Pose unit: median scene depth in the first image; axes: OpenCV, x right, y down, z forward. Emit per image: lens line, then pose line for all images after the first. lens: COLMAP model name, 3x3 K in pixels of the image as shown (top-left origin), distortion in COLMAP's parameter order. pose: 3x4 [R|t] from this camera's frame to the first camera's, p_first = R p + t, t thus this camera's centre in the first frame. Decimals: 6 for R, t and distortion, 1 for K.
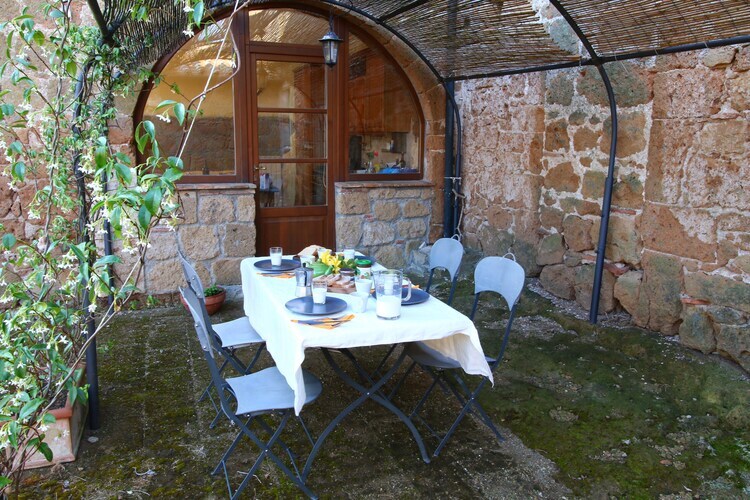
lens RADIAL K [[582.5, 0, 354.1], [0, 582.5, 246.6], [0, 0, 1]] dist [0.016867, -0.006286]
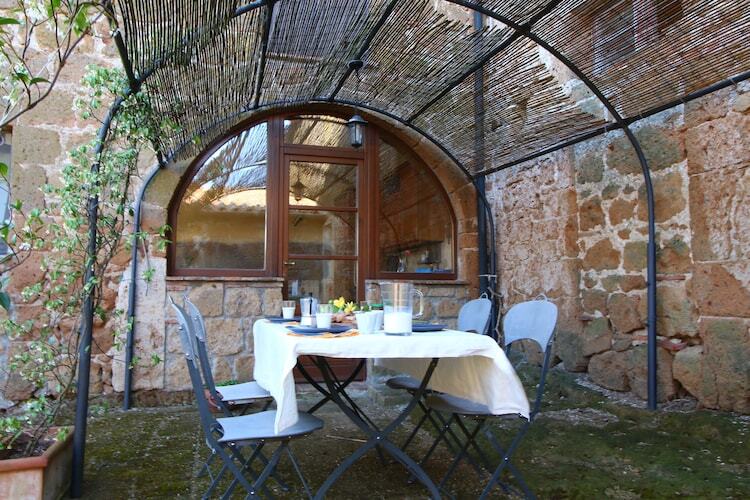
lens RADIAL K [[582.5, 0, 354.1], [0, 582.5, 246.6], [0, 0, 1]] dist [0.016867, -0.006286]
pose [[0.996813, -0.007355, -0.079439, 0.034125], [-0.013743, 0.965025, -0.261797, 0.119245], [0.078586, 0.262054, 0.961848, 0.058941]]
